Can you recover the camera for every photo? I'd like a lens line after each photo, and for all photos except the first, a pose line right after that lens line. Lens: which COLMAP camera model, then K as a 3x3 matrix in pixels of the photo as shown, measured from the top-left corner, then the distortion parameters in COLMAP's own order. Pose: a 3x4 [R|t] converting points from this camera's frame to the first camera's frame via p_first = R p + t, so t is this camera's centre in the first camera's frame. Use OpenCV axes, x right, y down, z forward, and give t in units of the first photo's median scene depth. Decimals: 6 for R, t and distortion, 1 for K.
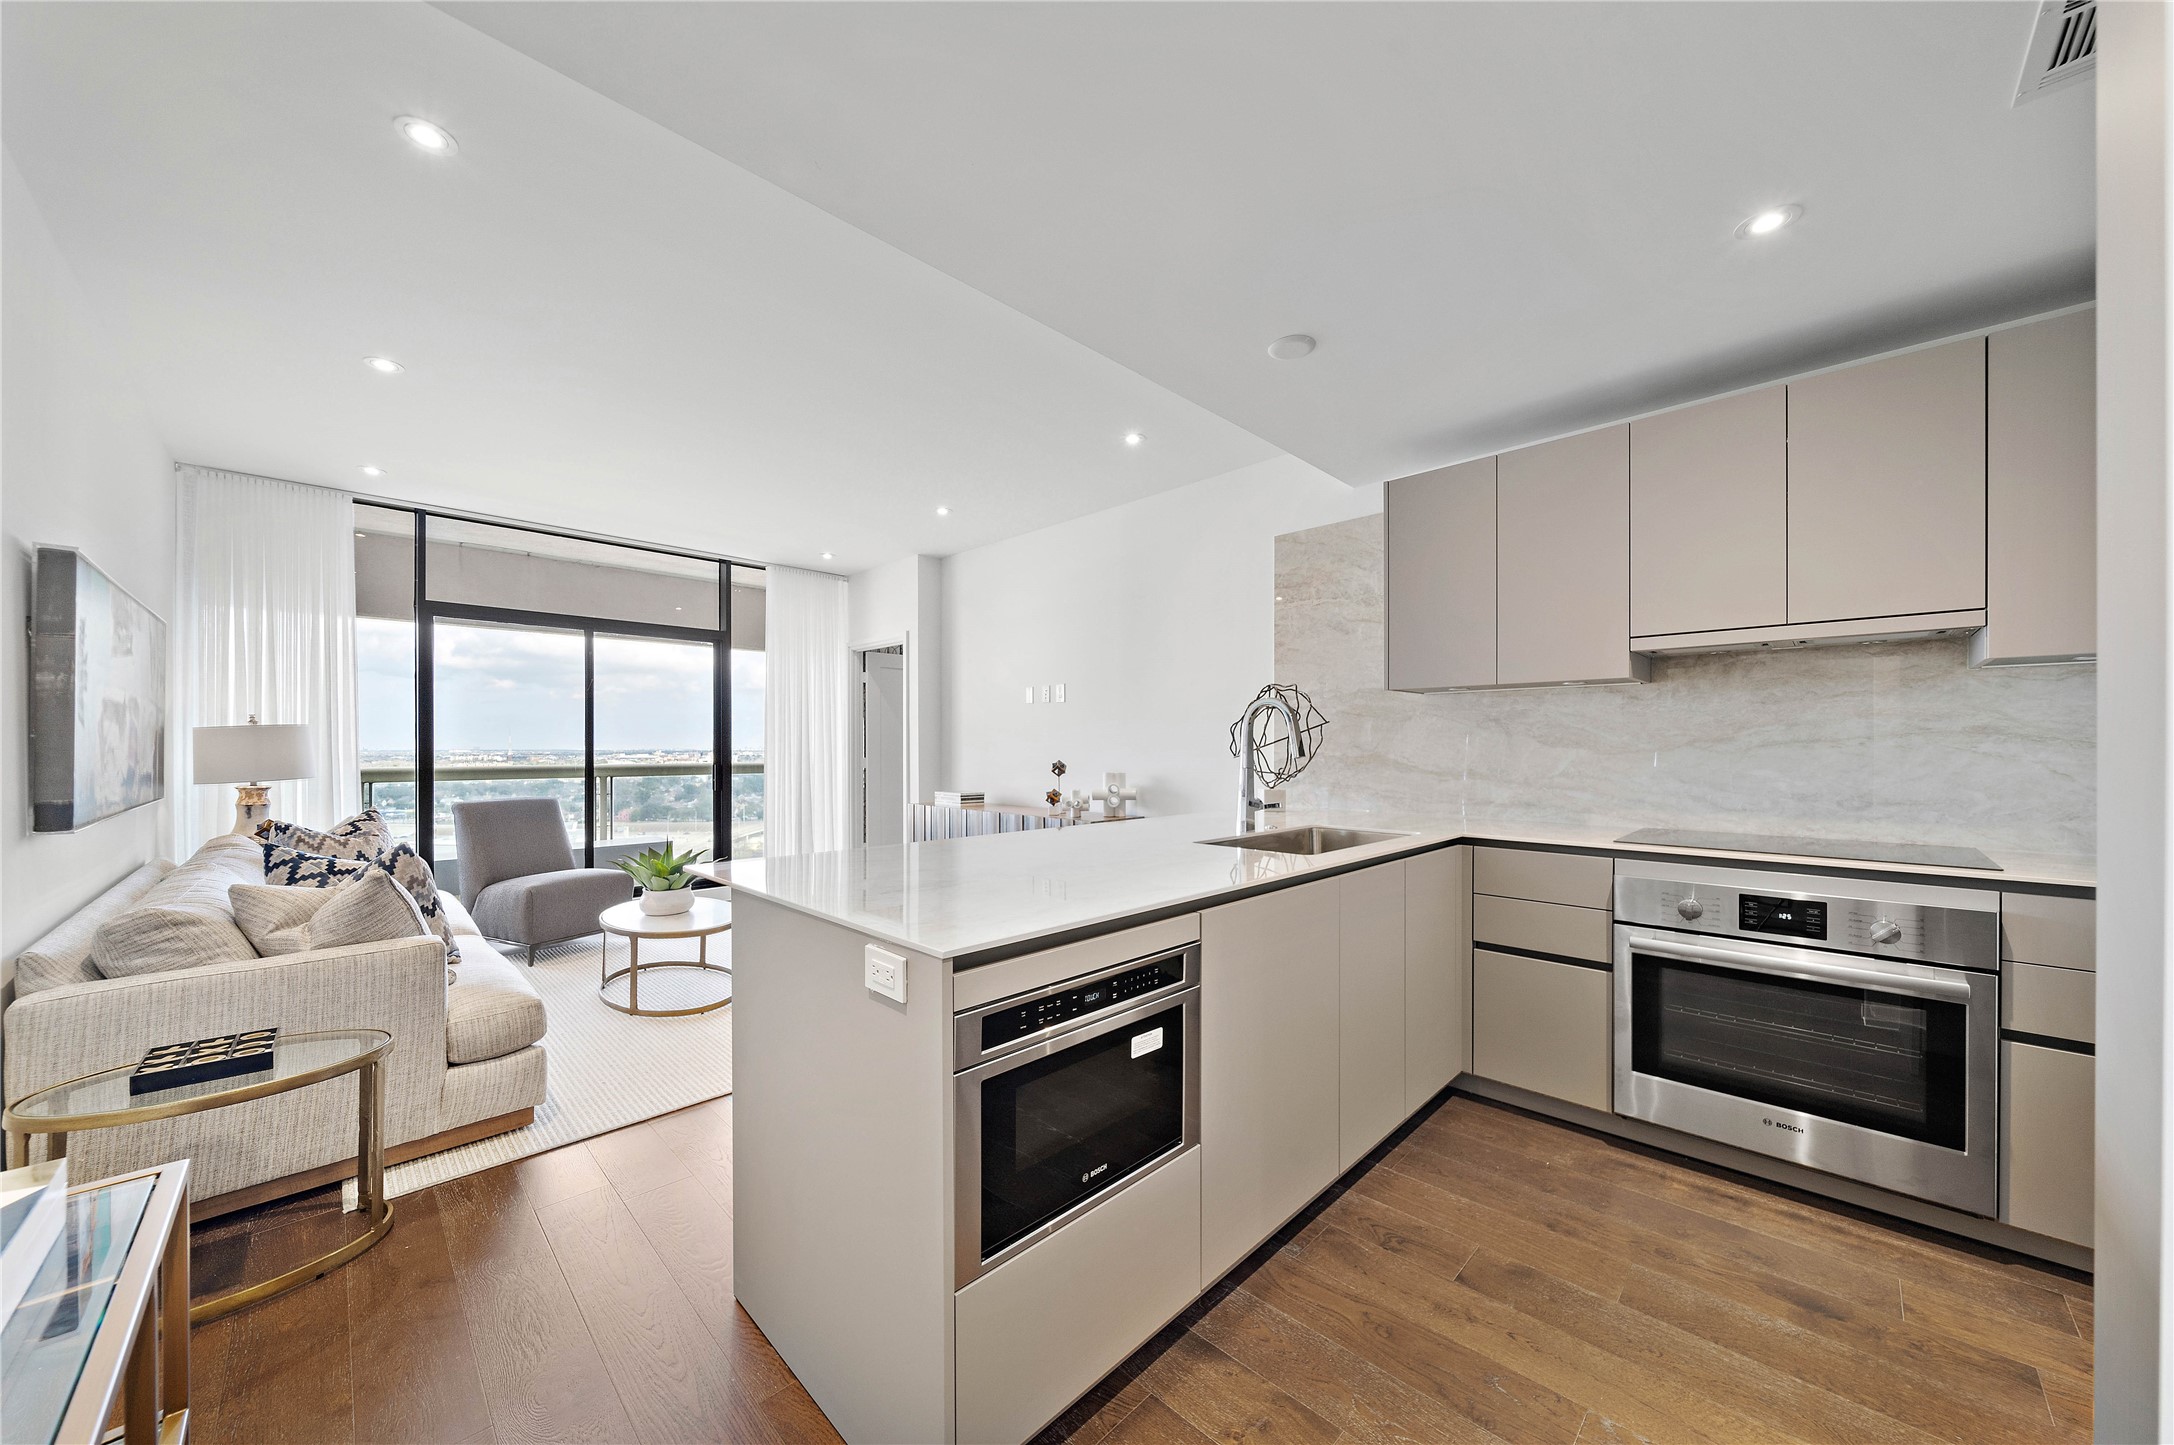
lens RADIAL K [[764.0, 0, 1086.2], [0, 764.0, 742.7], [0, 0, 1]] dist [0.001804, 0.000307]
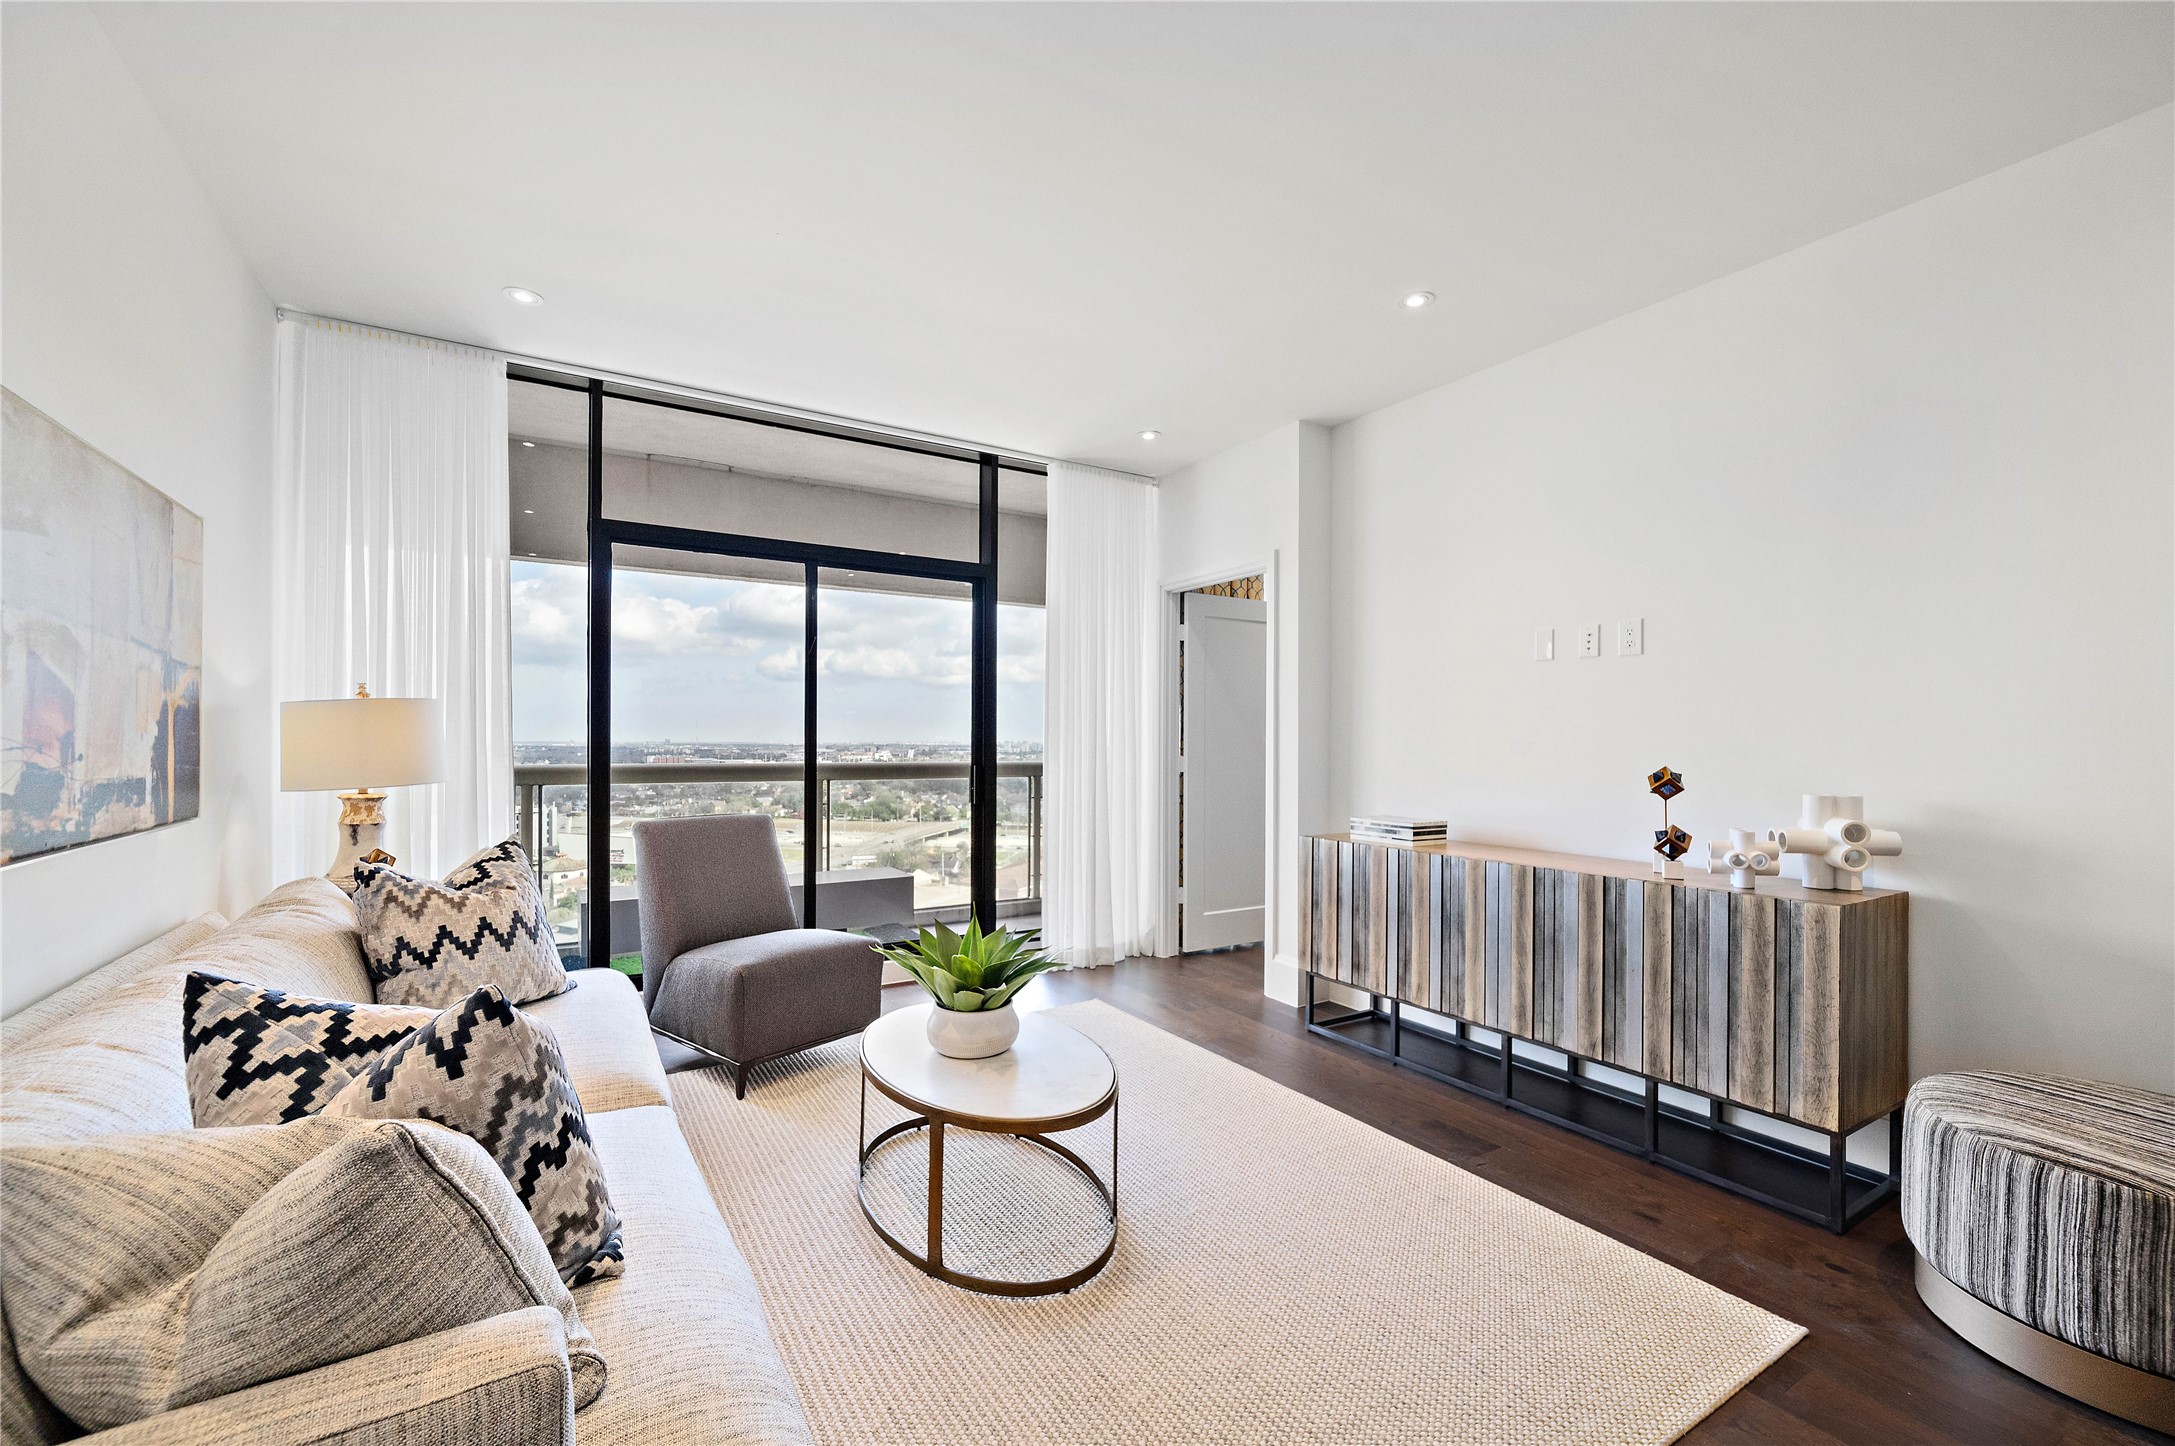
lens RADIAL K [[892.7, 0, 1084.3], [0, 892.7, 738.8], [0, 0, 1]] dist [0.014487, 0.000001]
pose [[0.972051, 0.005096, -0.234713, -0.281811], [-0.004543, 0.999985, 0.002894, 0.004828], [0.234725, -0.001746, 0.972060, 0.355883]]
